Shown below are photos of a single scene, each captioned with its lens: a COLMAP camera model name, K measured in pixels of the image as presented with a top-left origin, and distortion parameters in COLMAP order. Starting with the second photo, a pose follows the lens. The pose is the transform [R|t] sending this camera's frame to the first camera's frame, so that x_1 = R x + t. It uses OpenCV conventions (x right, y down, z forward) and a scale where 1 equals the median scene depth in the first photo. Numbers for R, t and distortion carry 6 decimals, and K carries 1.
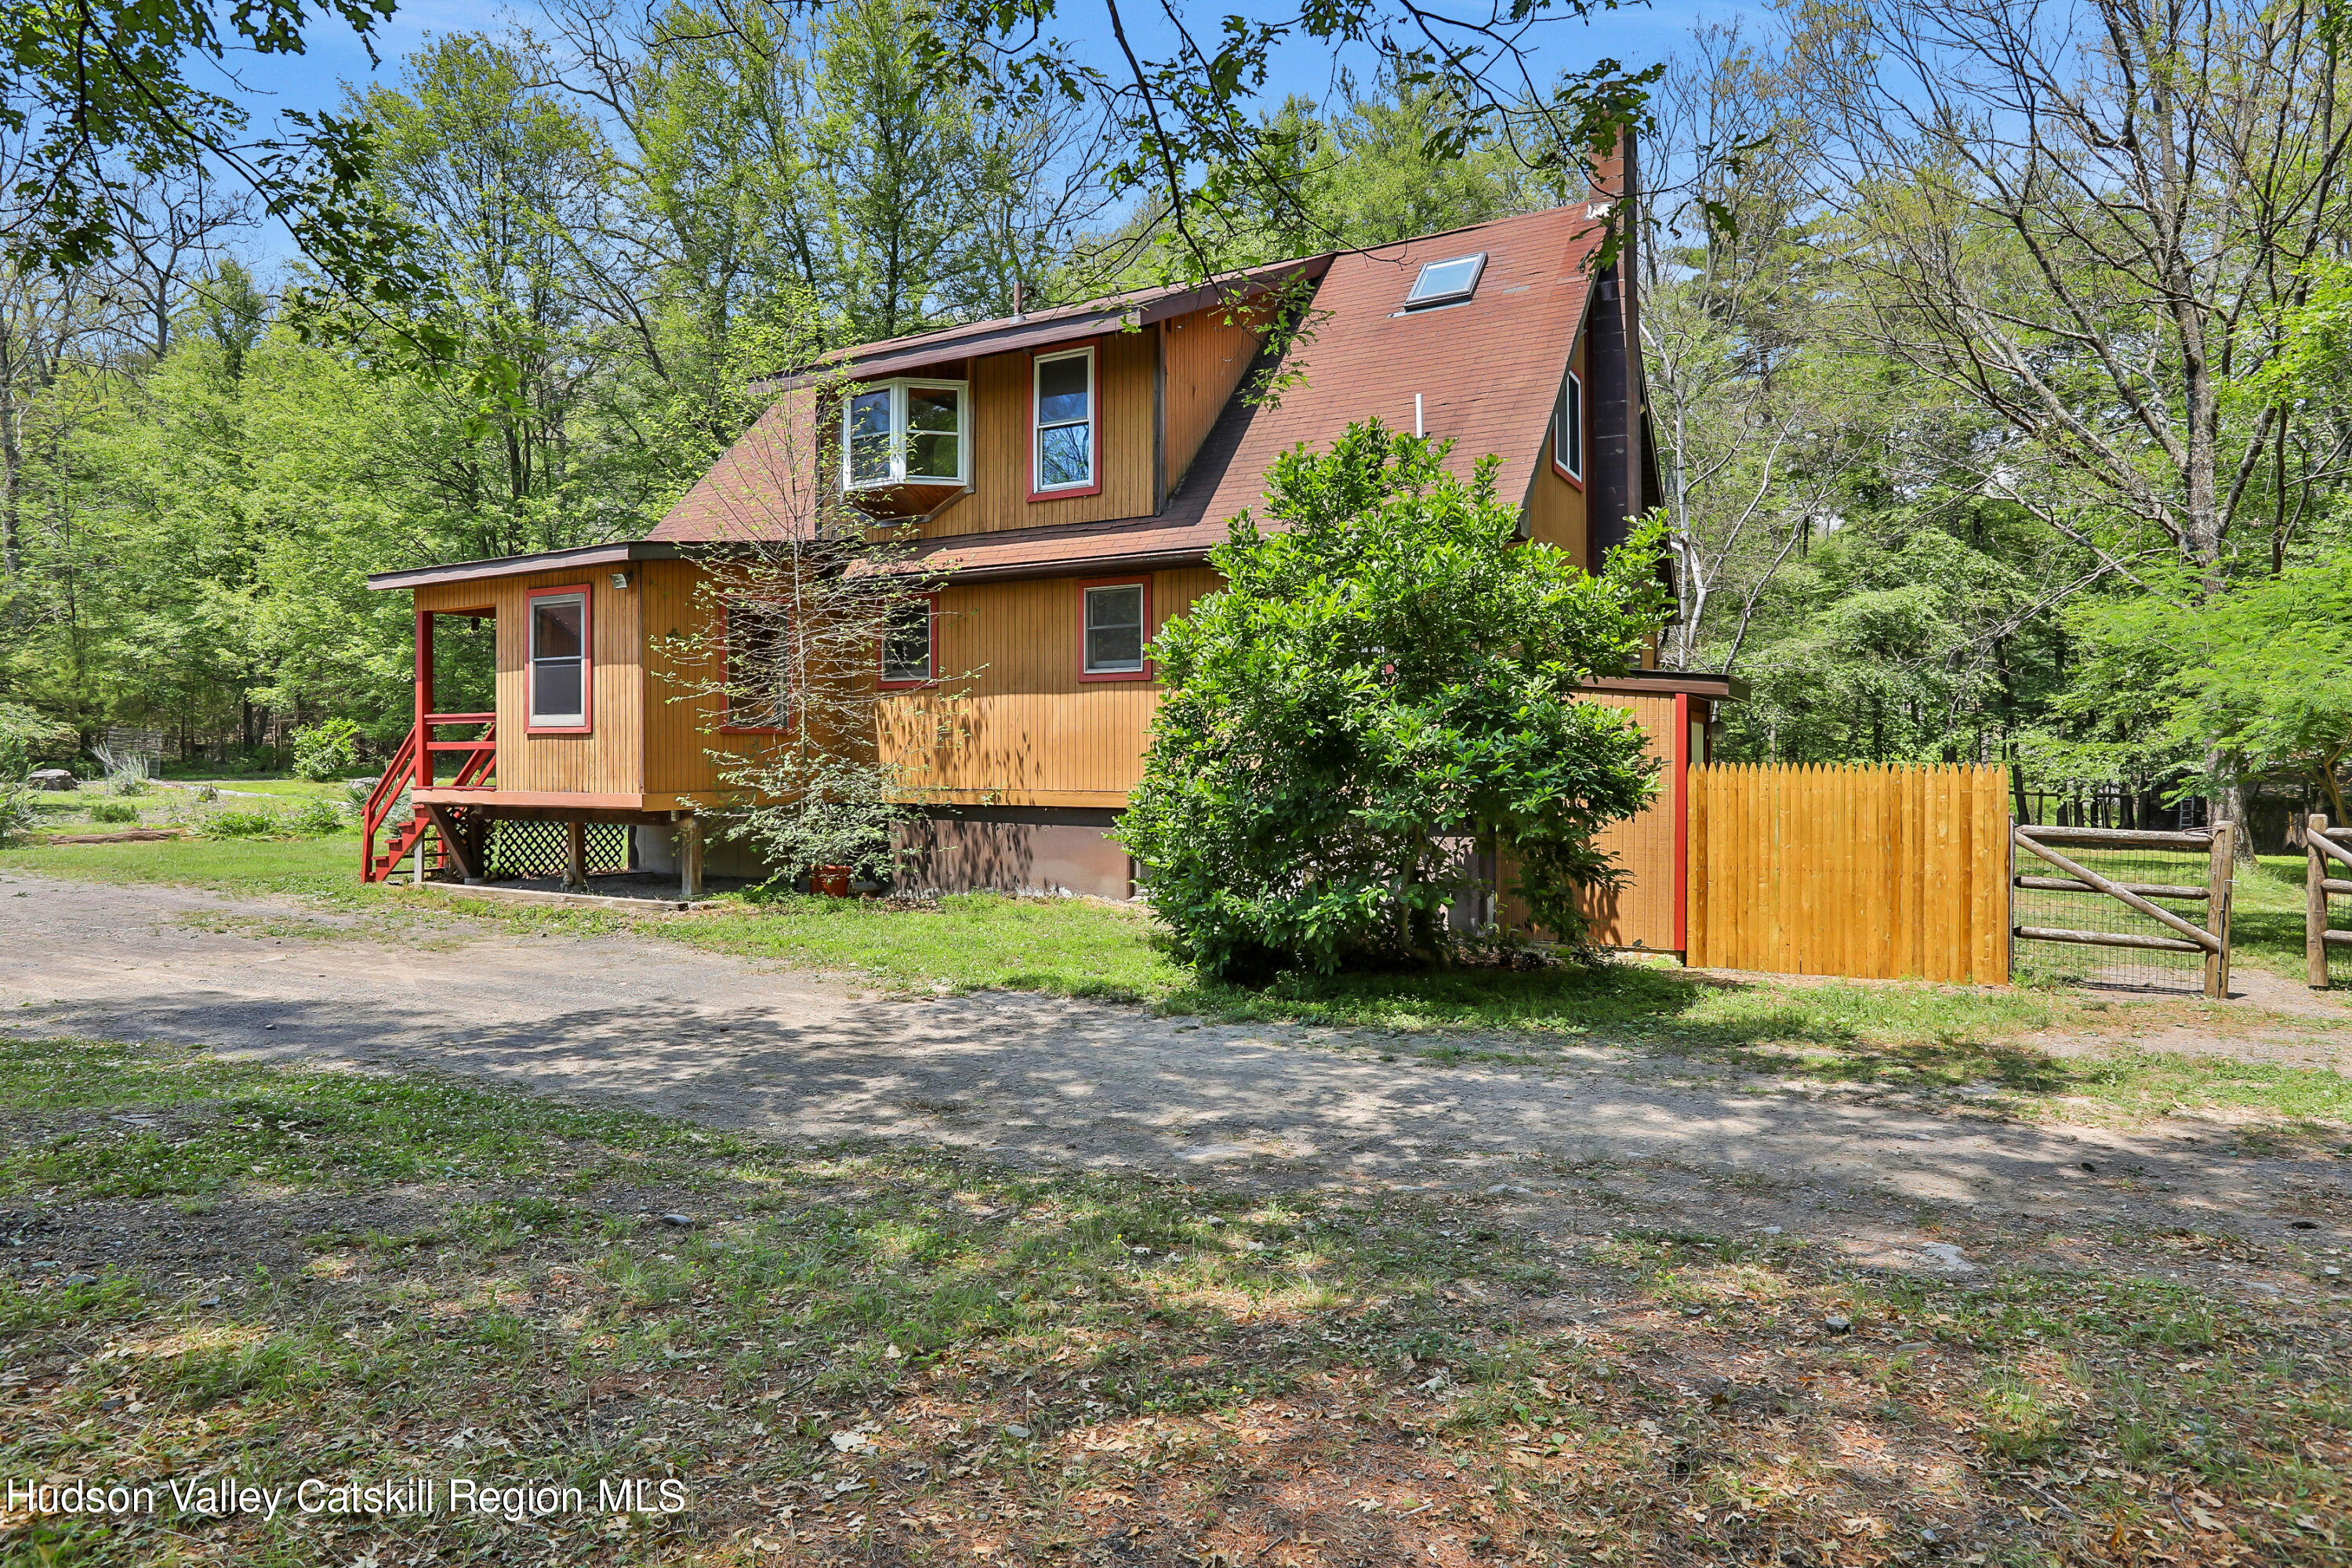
lens RADIAL K [[1302.0, 0, 1158.3], [0, 1302.0, 784.4], [0, 0, 1]] dist [-0.006160, 0.000056]
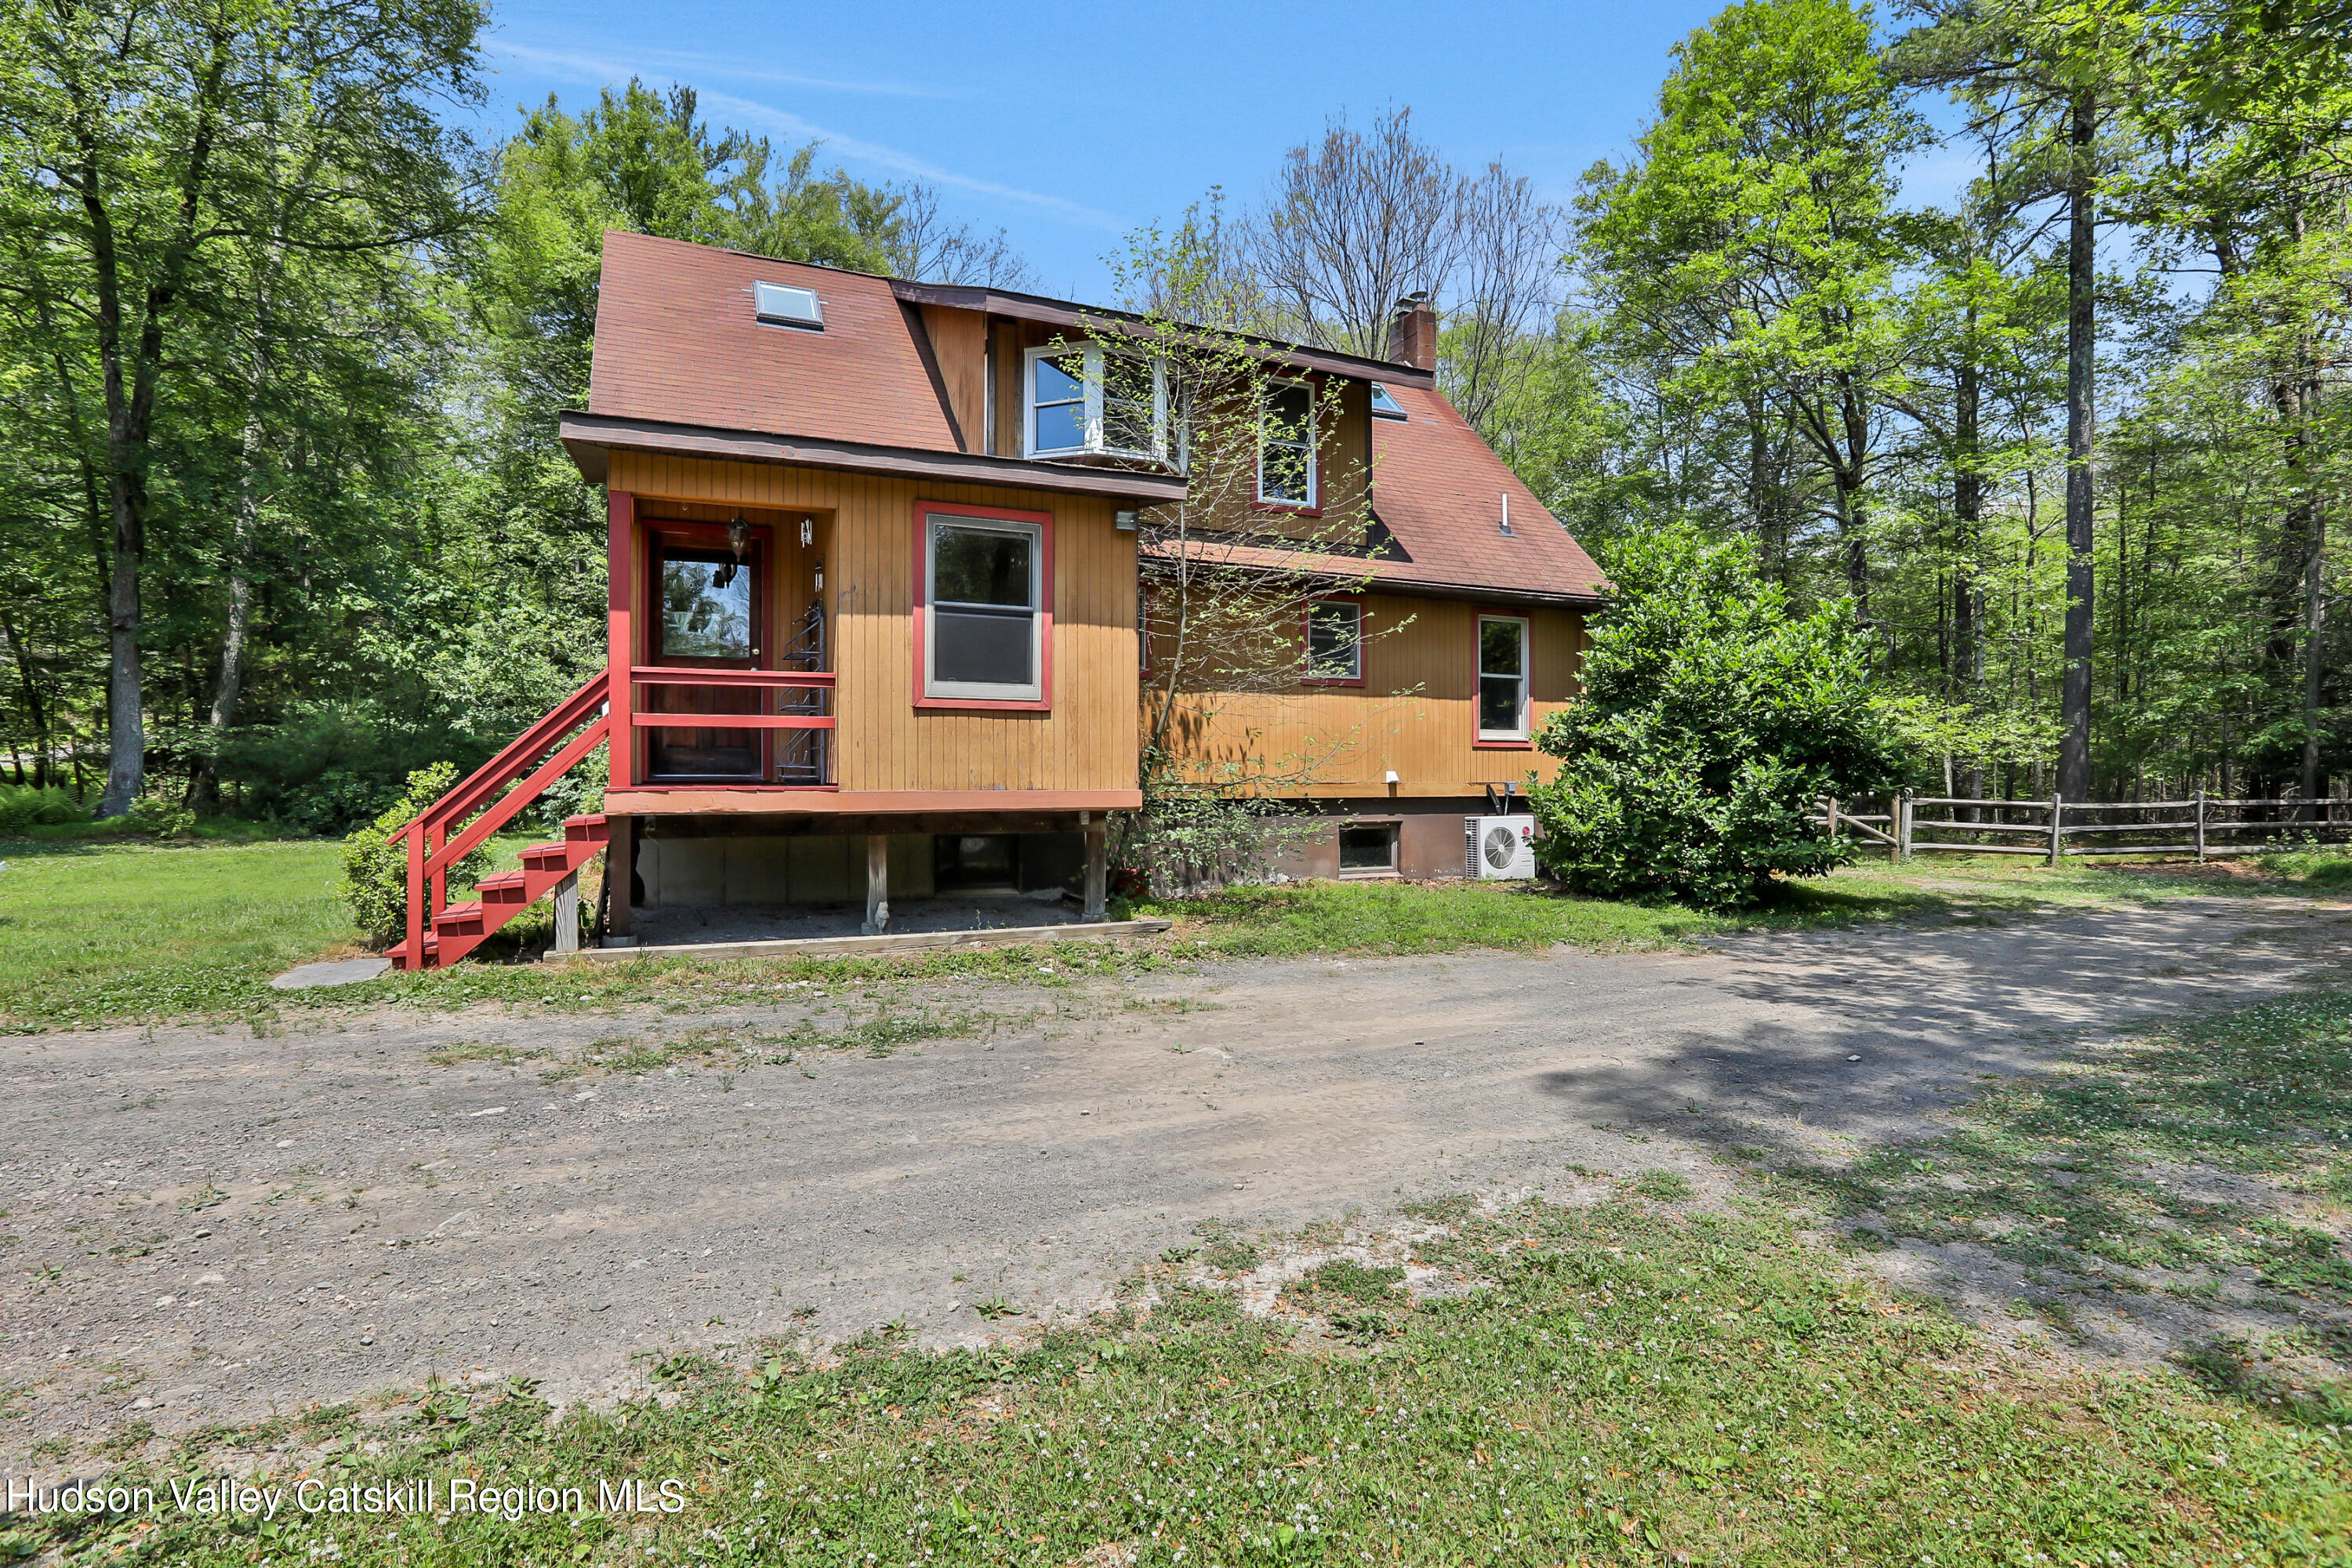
lens RADIAL K [[1127.7, 0, 1155.8], [0, 1127.7, 785.9], [0, 0, 1]] dist [-0.030784, 0.003521]
pose [[0.588793, -0.008514, 0.808239, -0.878237], [0.010677, 0.999939, 0.002755, 0.002614], [-0.808213, 0.007007, 0.588848, 0.531231]]
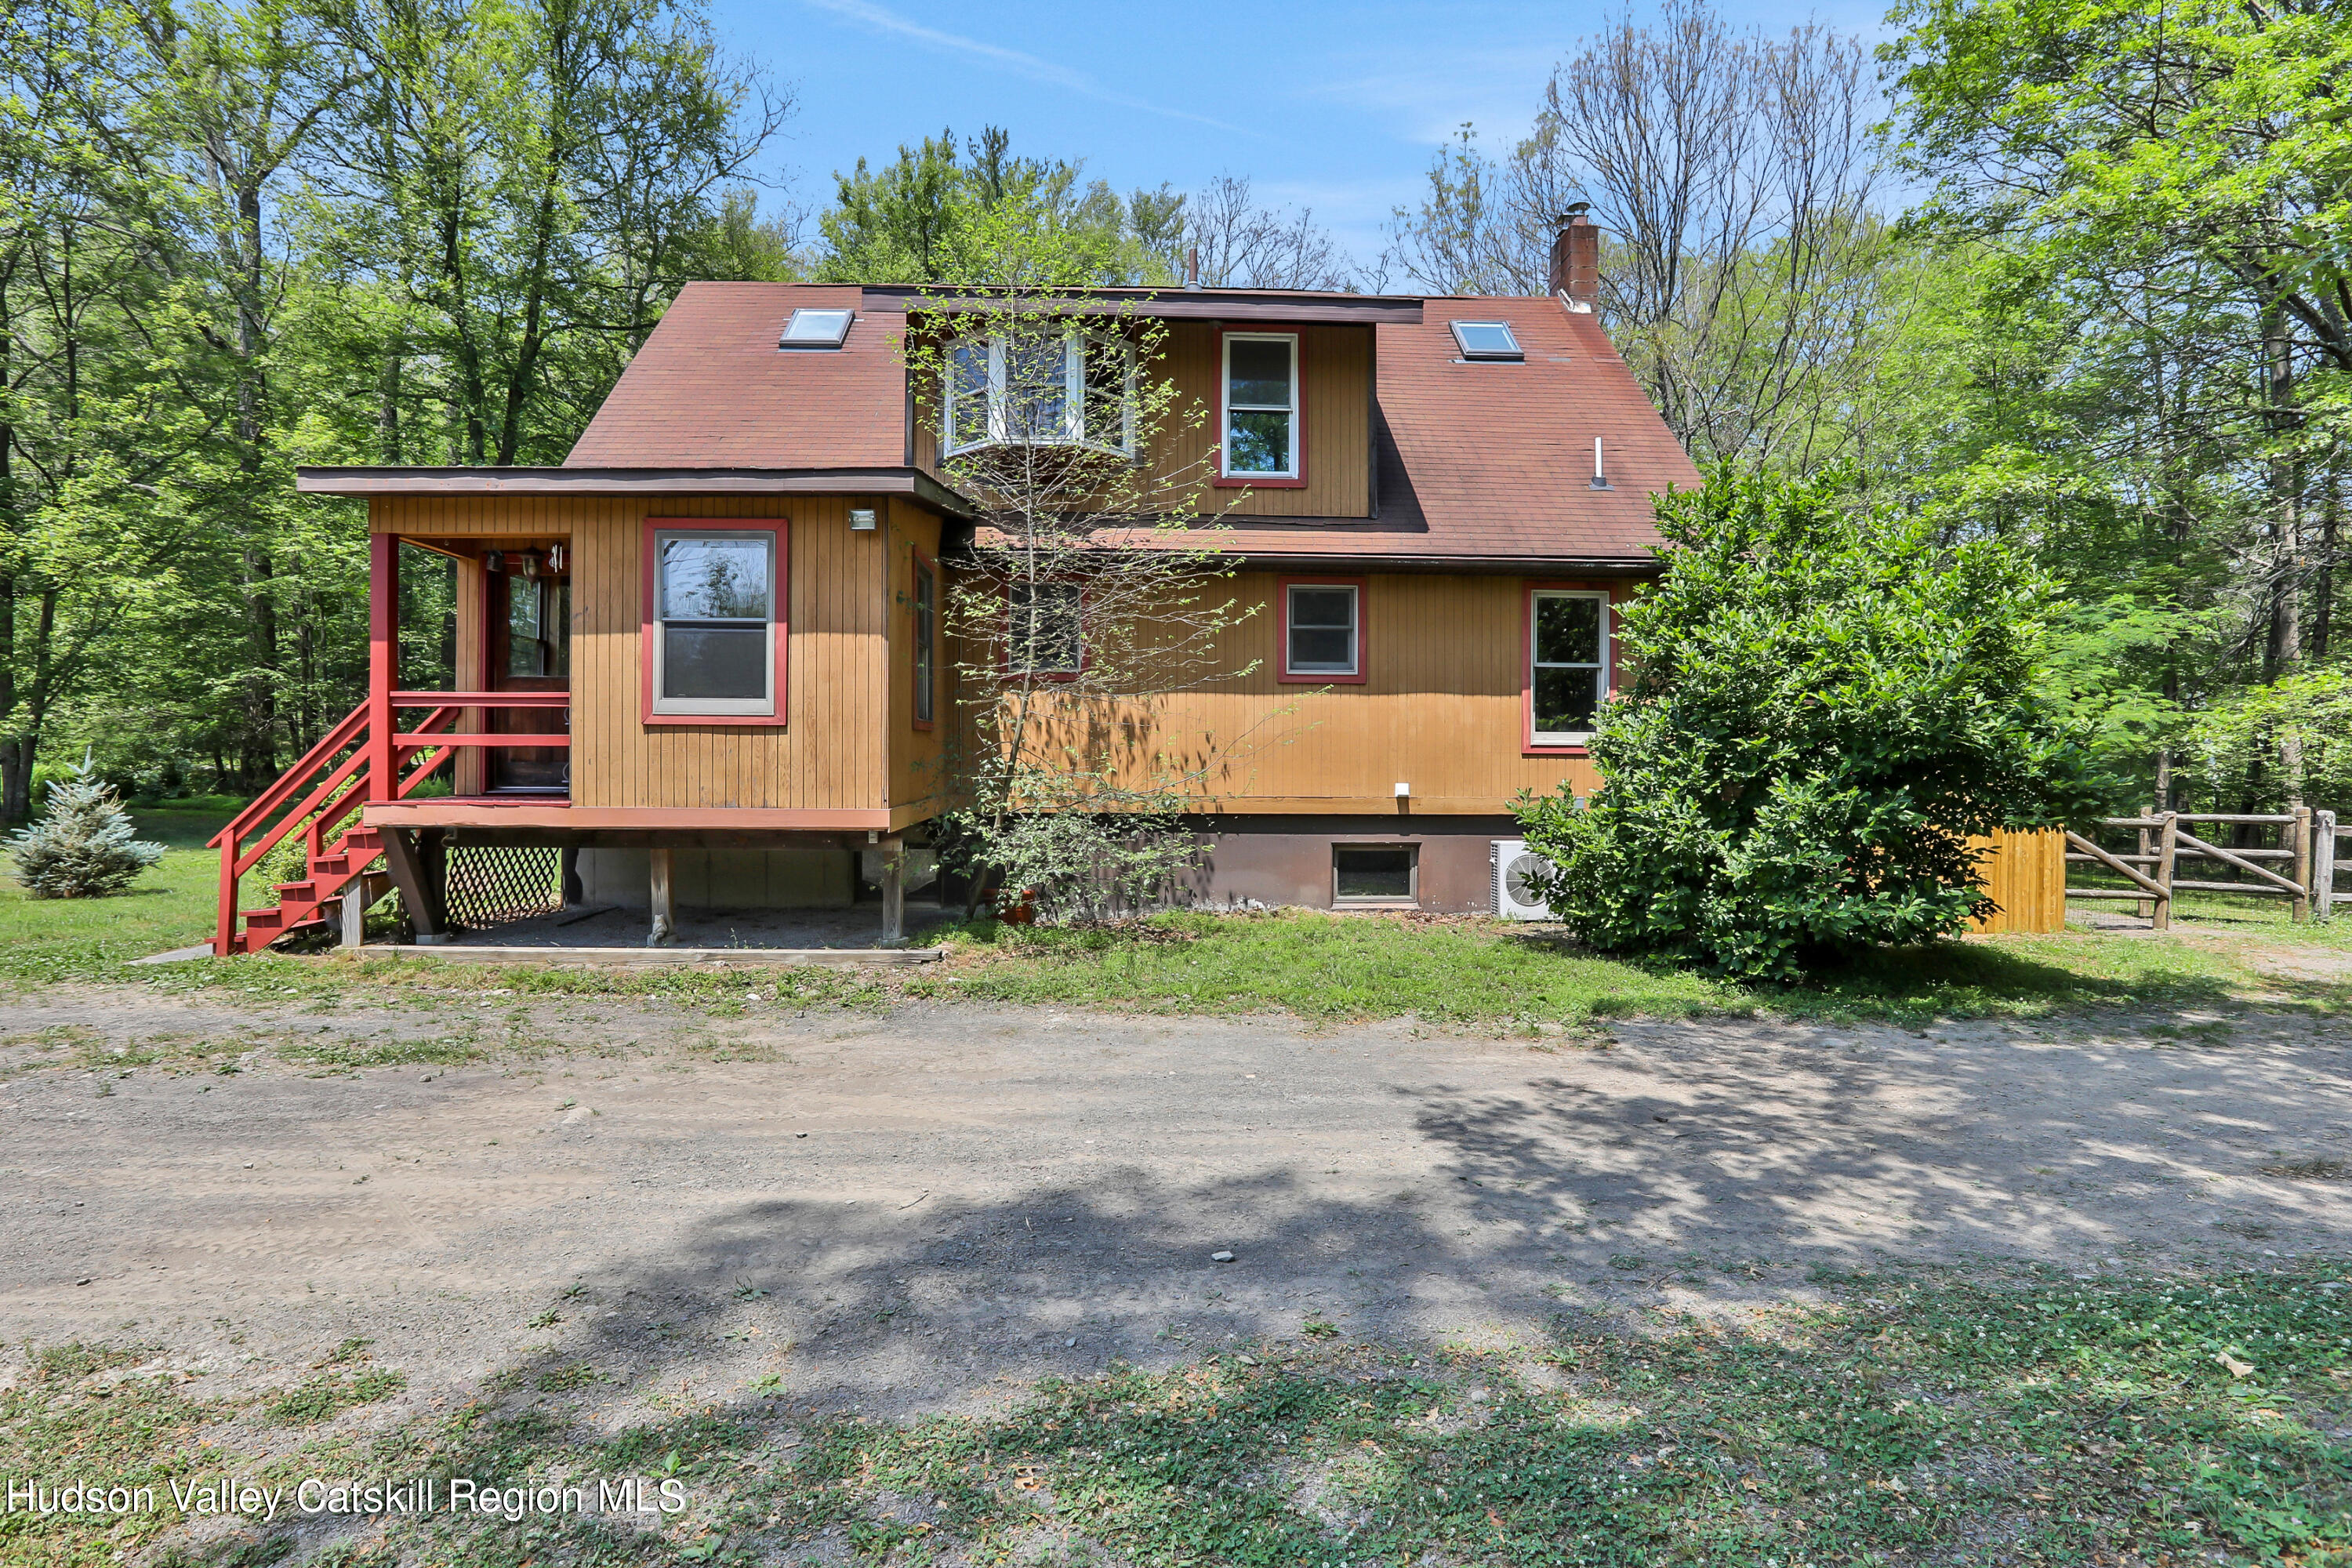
lens RADIAL K [[1127.7, 0, 1161.2], [0, 1127.7, 779.8], [0, 0, 1]] dist [-0.030784, 0.003521]
pose [[0.852455, -0.003849, 0.522787, -0.552114], [0.001605, 0.999987, 0.004744, -0.011515], [-0.522798, -0.003205, 0.852450, 0.334913]]
